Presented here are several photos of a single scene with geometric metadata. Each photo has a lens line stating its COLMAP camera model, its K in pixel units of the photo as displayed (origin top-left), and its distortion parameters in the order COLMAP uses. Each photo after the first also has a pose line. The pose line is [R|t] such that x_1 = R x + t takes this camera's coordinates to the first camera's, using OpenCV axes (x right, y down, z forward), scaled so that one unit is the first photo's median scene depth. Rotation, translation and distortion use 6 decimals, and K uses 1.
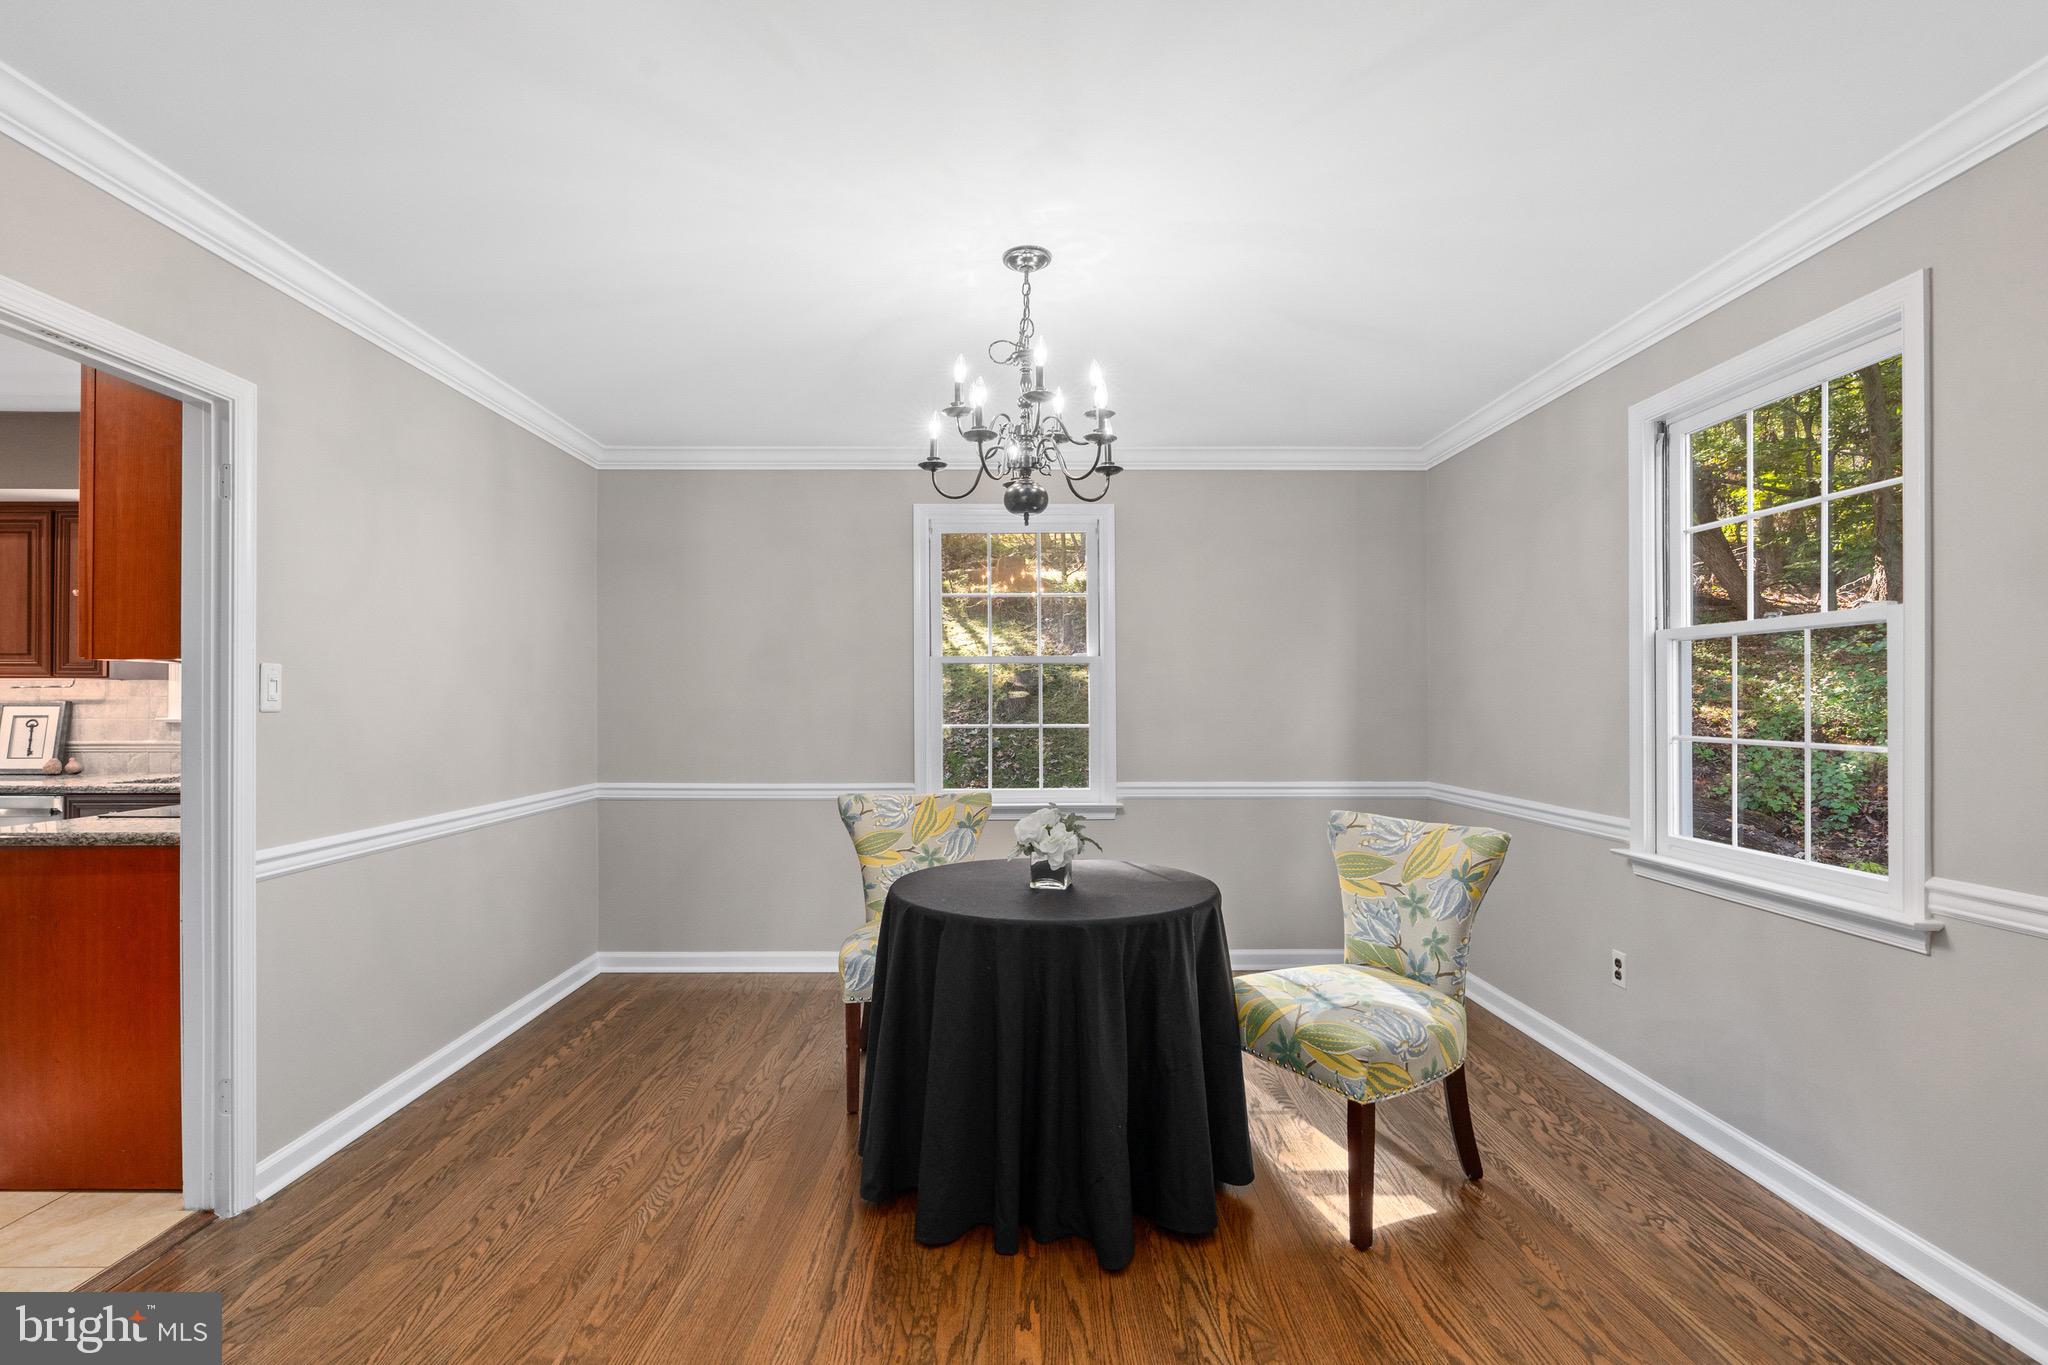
lens RADIAL K [[929.3, 0, 1013.0], [0, 929.3, 679.4], [0, 0, 1]] dist [-0.006643, 0.001029]
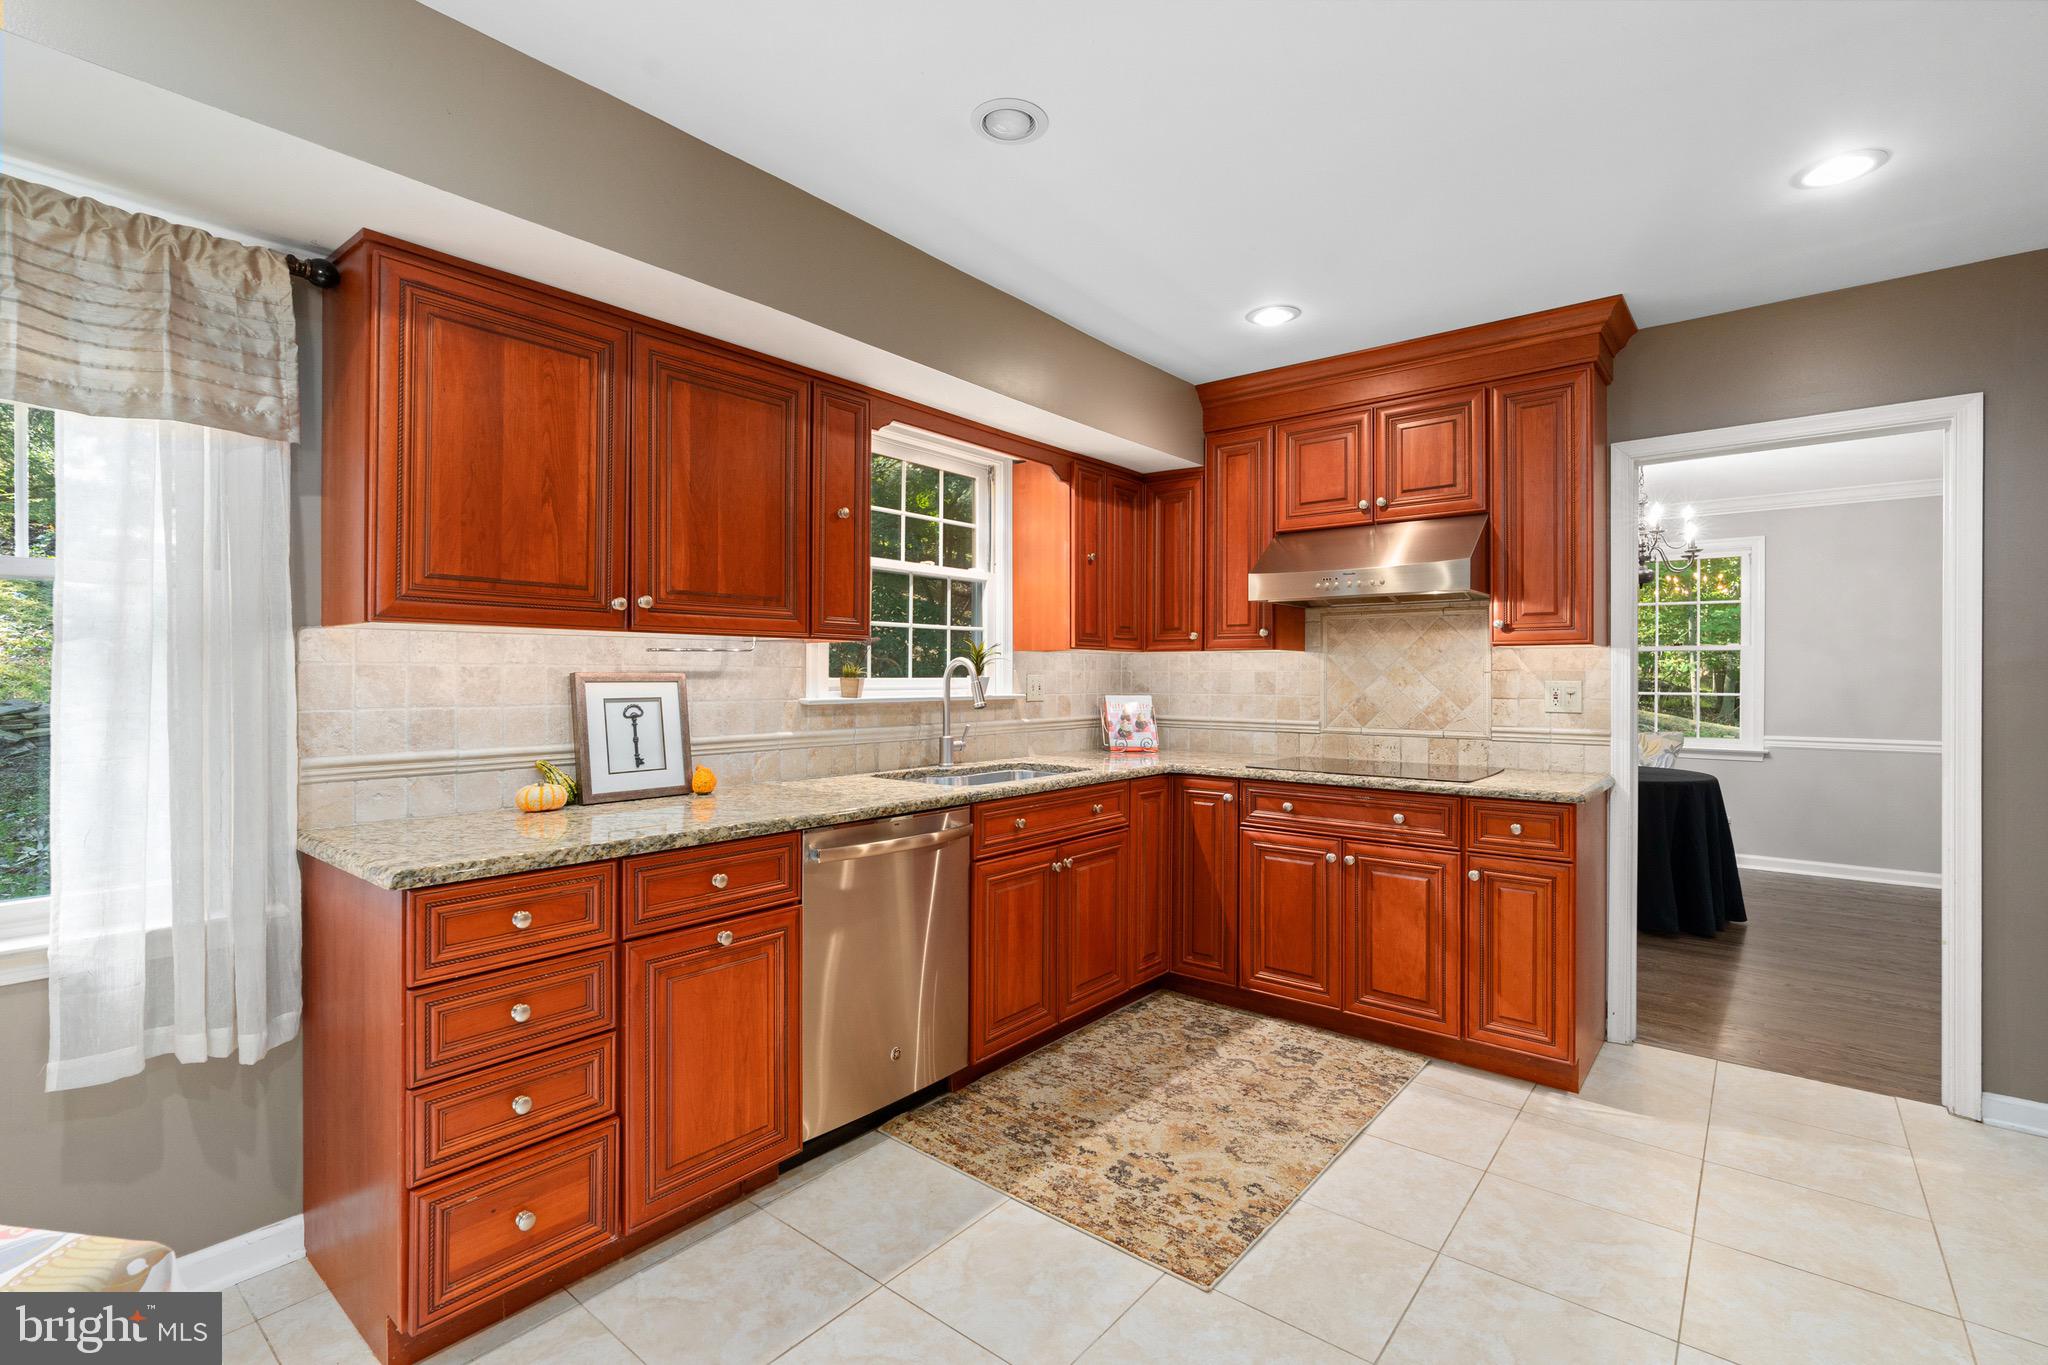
lens RADIAL K [[929.3, 0, 1013.0], [0, 929.3, 679.4], [0, 0, 1]] dist [-0.006643, 0.001029]
pose [[0.640272, -0.000215, 0.768148, -1.360351], [-0.020538, 0.999638, 0.017399, 0.012060], [-0.767874, -0.026917, 0.640036, 0.438413]]
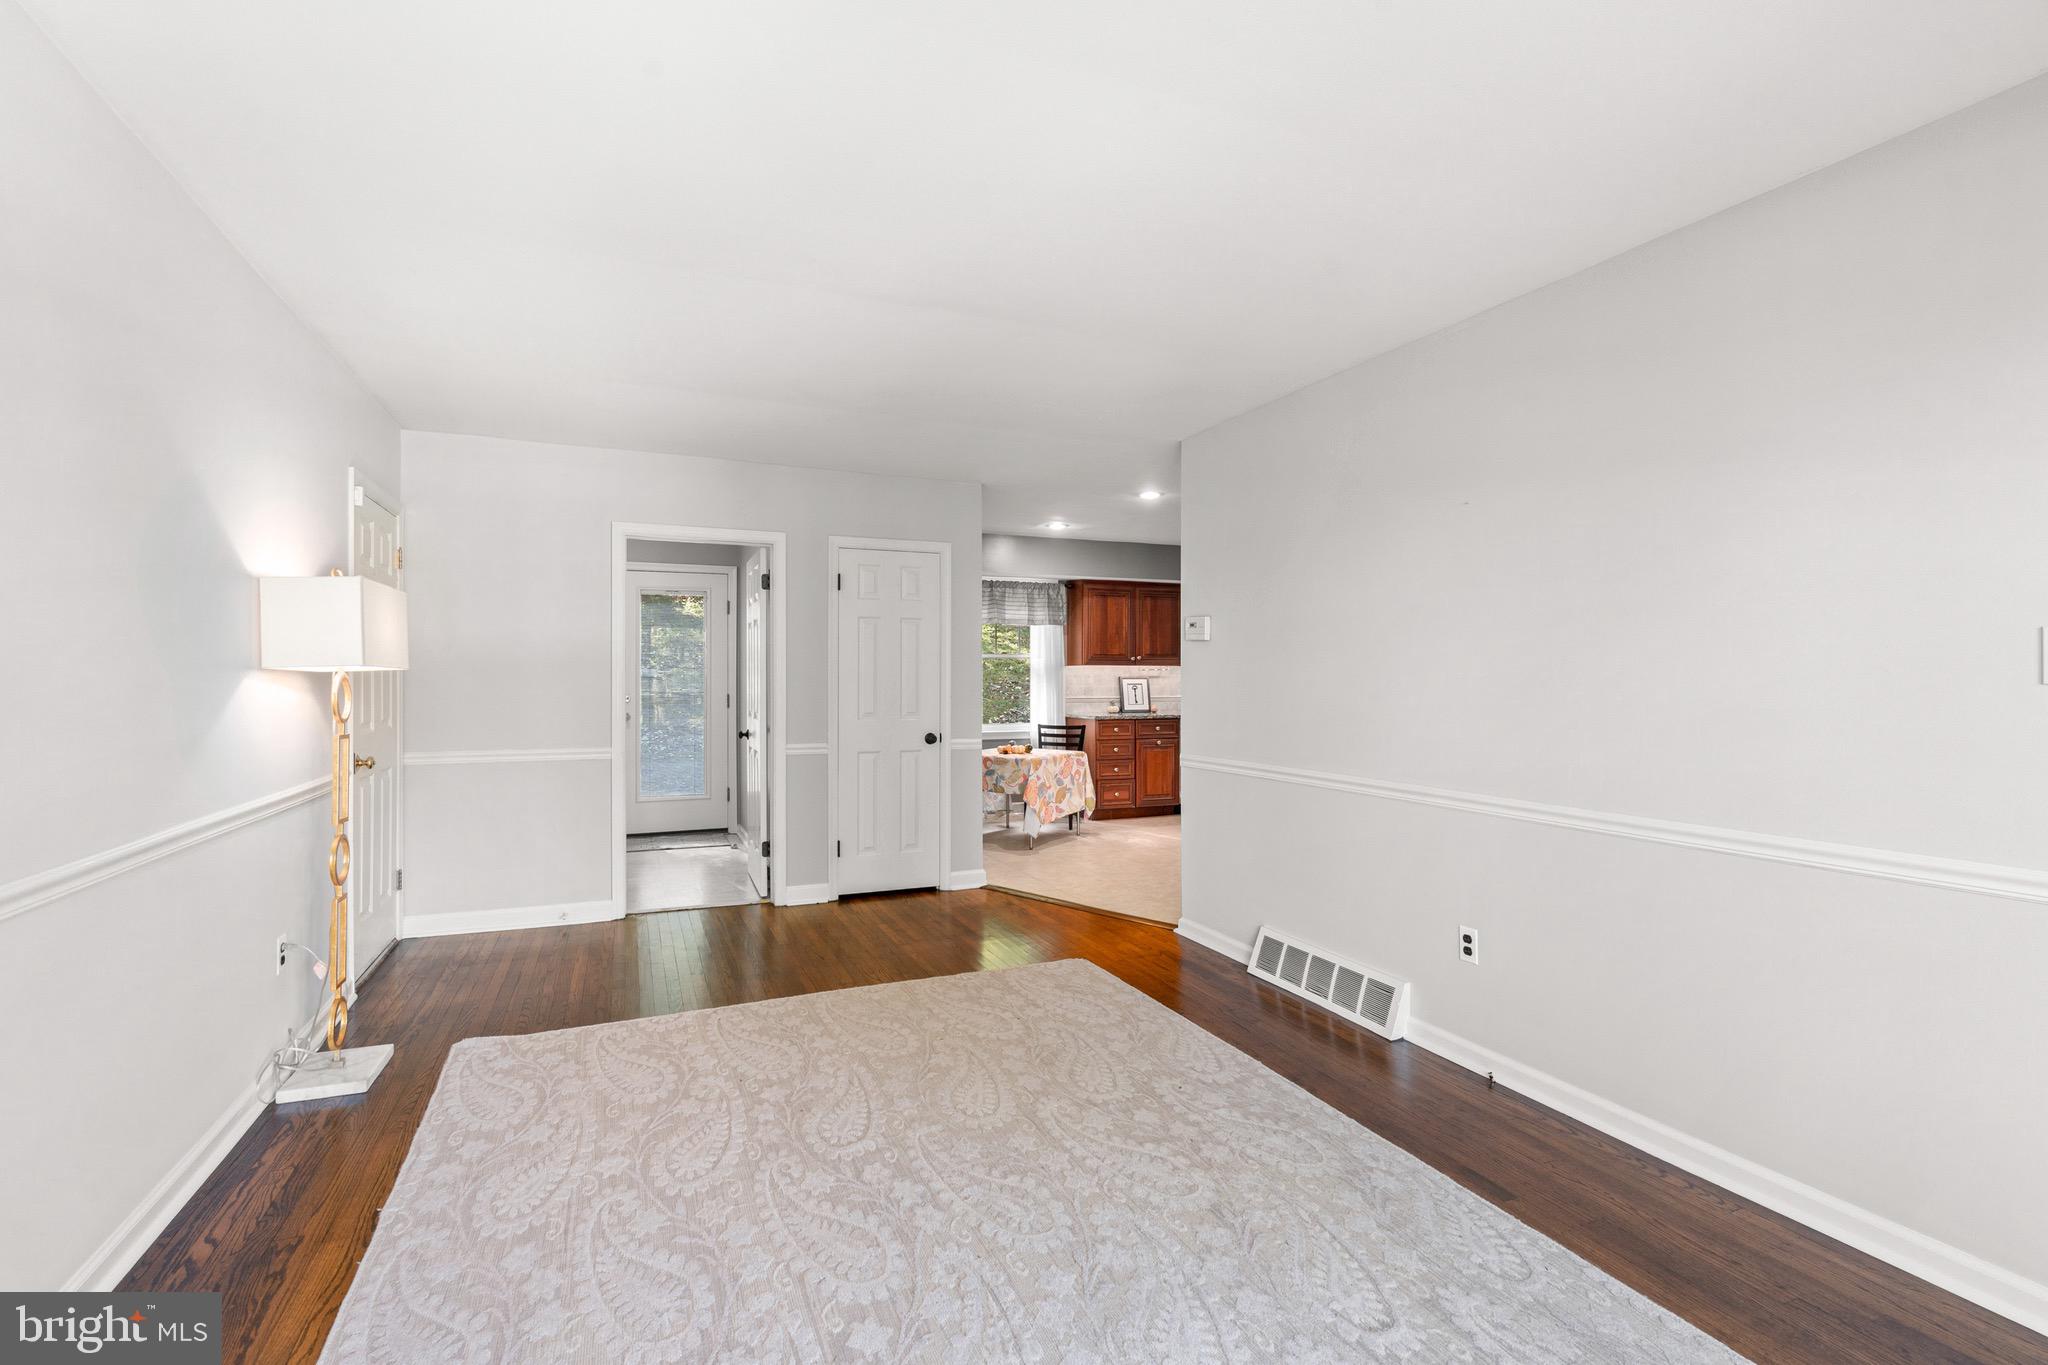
lens RADIAL K [[929.3, 0, 1013.0], [0, 929.3, 679.4], [0, 0, 1]] dist [-0.006643, 0.001029]
pose [[0.920284, 0.000197, 0.391251, -2.118137], [-0.008941, 0.999749, 0.020528, -0.010324], [-0.391149, -0.022390, 0.920055, -0.792115]]
